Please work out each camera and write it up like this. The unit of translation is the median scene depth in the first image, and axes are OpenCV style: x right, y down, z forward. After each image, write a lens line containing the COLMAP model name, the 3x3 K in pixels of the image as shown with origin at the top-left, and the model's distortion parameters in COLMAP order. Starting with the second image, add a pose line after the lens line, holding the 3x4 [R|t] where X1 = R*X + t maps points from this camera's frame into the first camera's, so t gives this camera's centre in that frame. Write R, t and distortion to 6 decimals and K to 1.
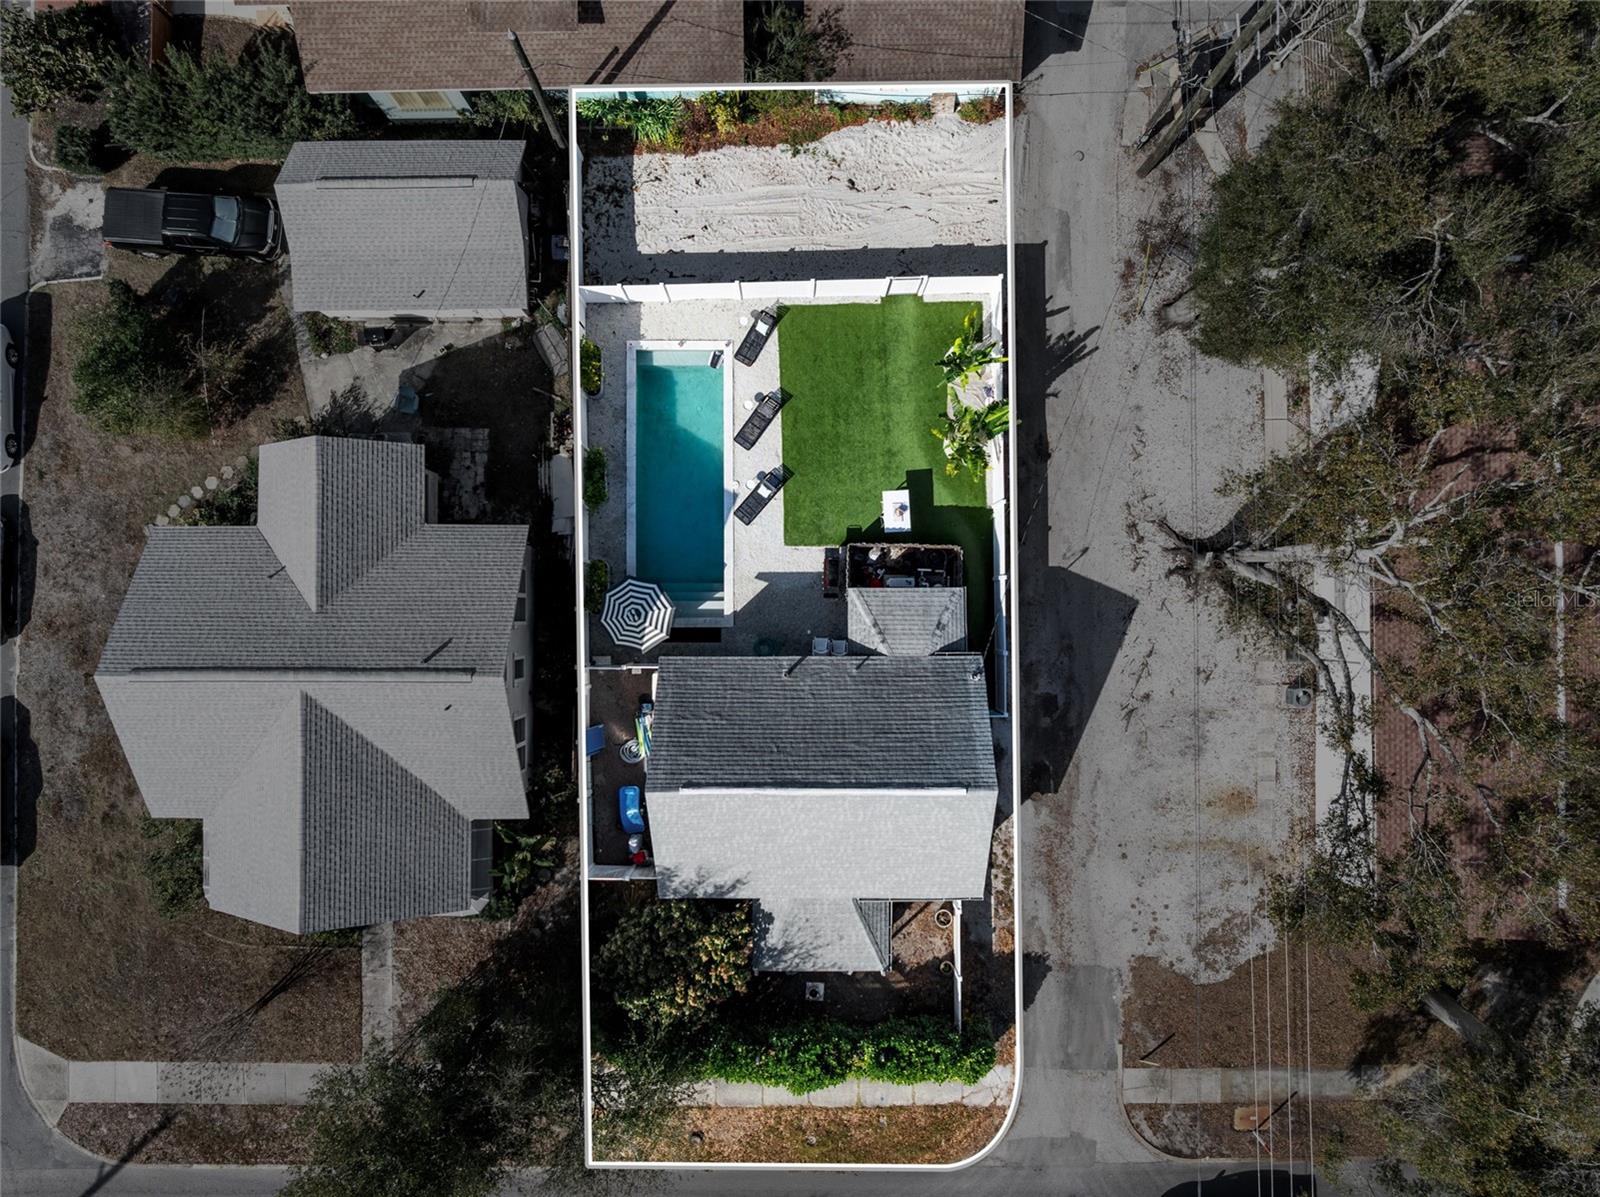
lens RADIAL K [[1126.6, 0, 795.2], [0, 1126.6, 601.4], [0, 0, 1]] dist [-0.027447, 0.001309]
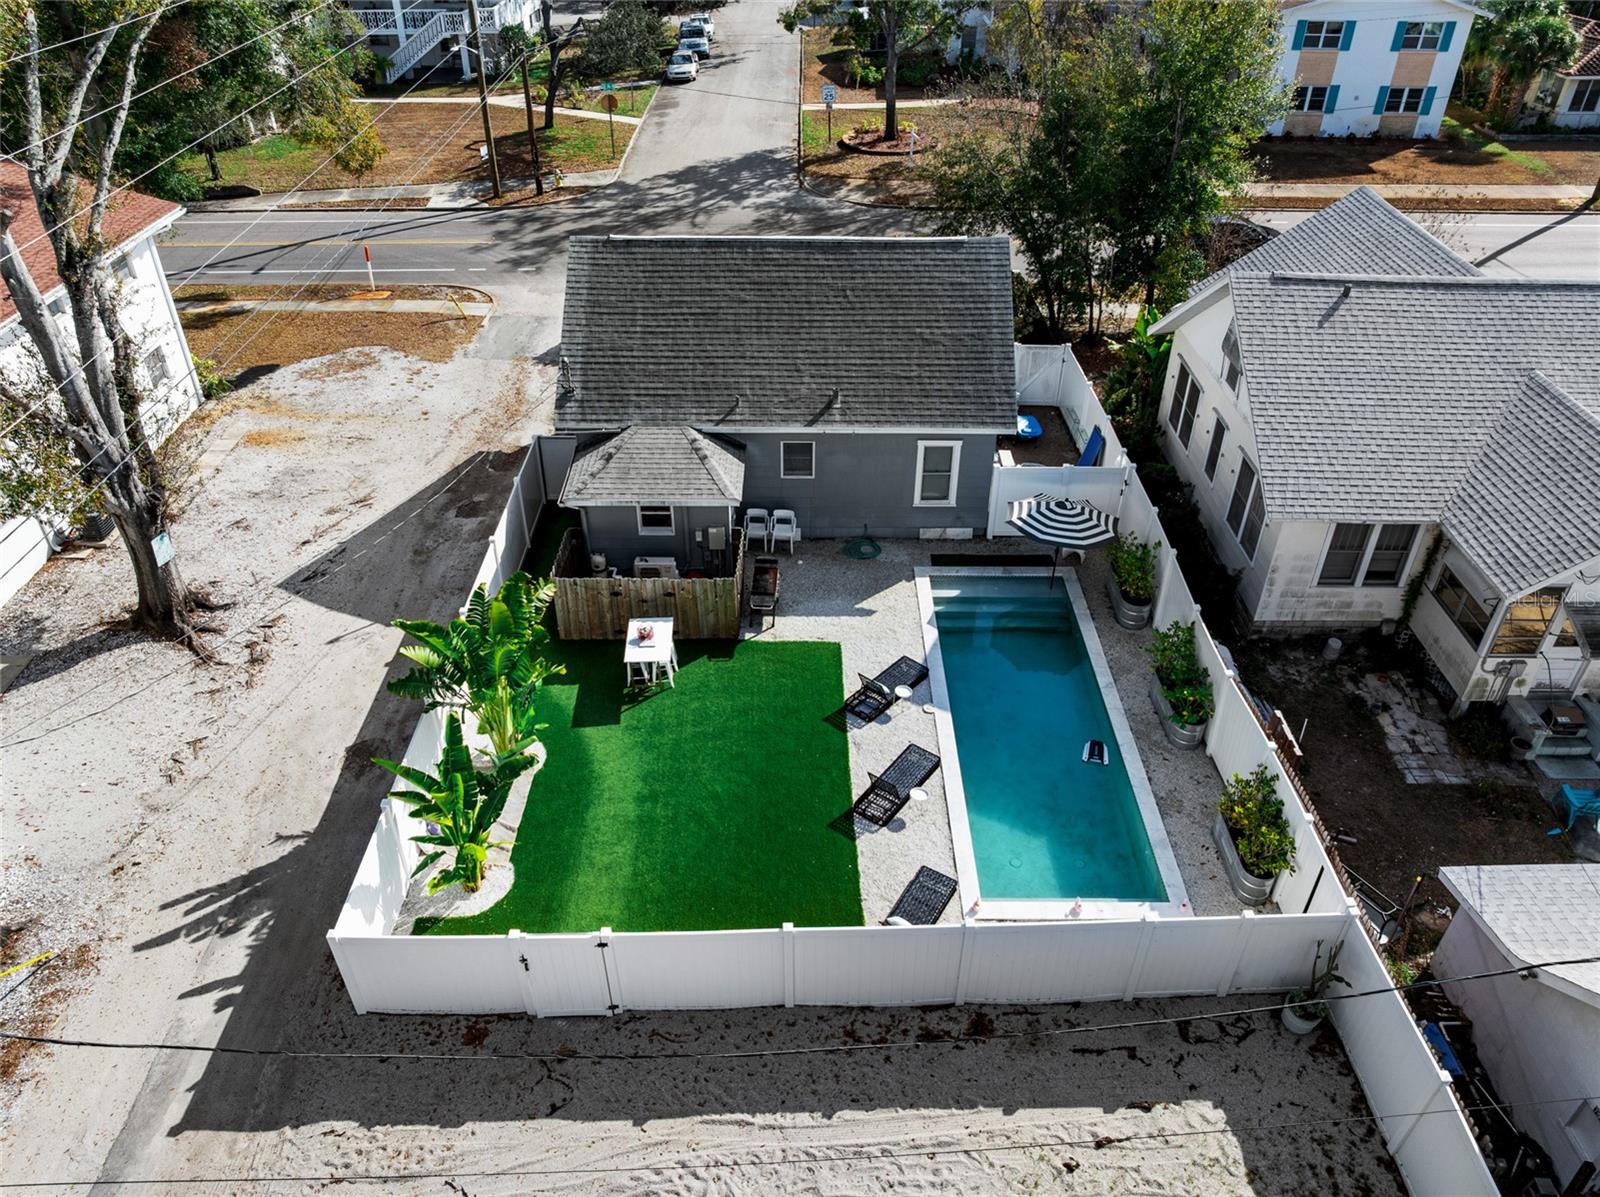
lens RADIAL K [[1121.2, 0, 798.5], [0, 1121.2, 596.0], [0, 0, 1]] dist [-0.037697, 0.005555]
pose [[-0.999962, -0.008276, 0.002773, 0.011137], [0.006993, -0.569492, 0.821967, -0.534810], [-0.005223, 0.821955, 0.569528, 0.640982]]
